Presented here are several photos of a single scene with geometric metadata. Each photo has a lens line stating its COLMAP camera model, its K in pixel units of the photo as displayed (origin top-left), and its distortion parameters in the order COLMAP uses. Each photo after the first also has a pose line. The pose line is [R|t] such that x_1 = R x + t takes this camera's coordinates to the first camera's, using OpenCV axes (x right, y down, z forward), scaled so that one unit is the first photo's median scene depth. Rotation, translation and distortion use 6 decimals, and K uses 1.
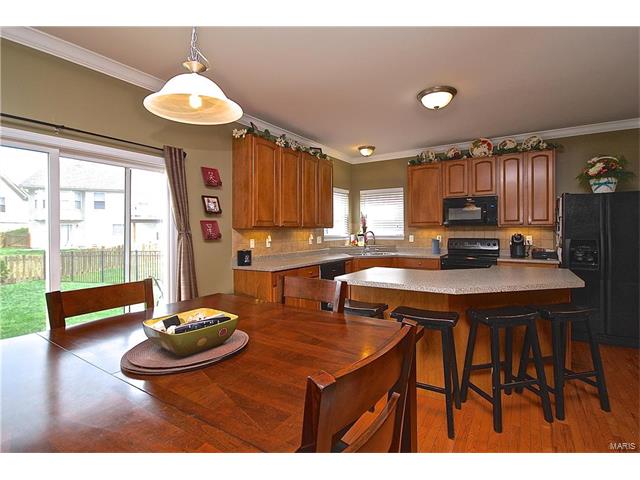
lens RADIAL K [[313.1, 0, 316.9], [0, 313.1, 230.5], [0, 0, 1]] dist [0.005807, -0.004497]
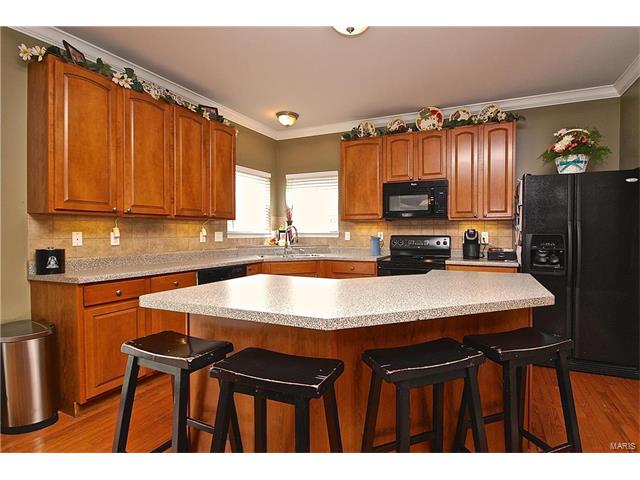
lens RADIAL K [[343.9, 0, 322.4], [0, 343.9, 237.5], [0, 0, 1]] dist [-0.001021, 0.001578]
pose [[0.990638, 0.002593, 0.136492, 0.150706], [-0.004789, 0.999864, 0.015761, 0.019960], [-0.136433, -0.016267, 0.990516, 0.192449]]
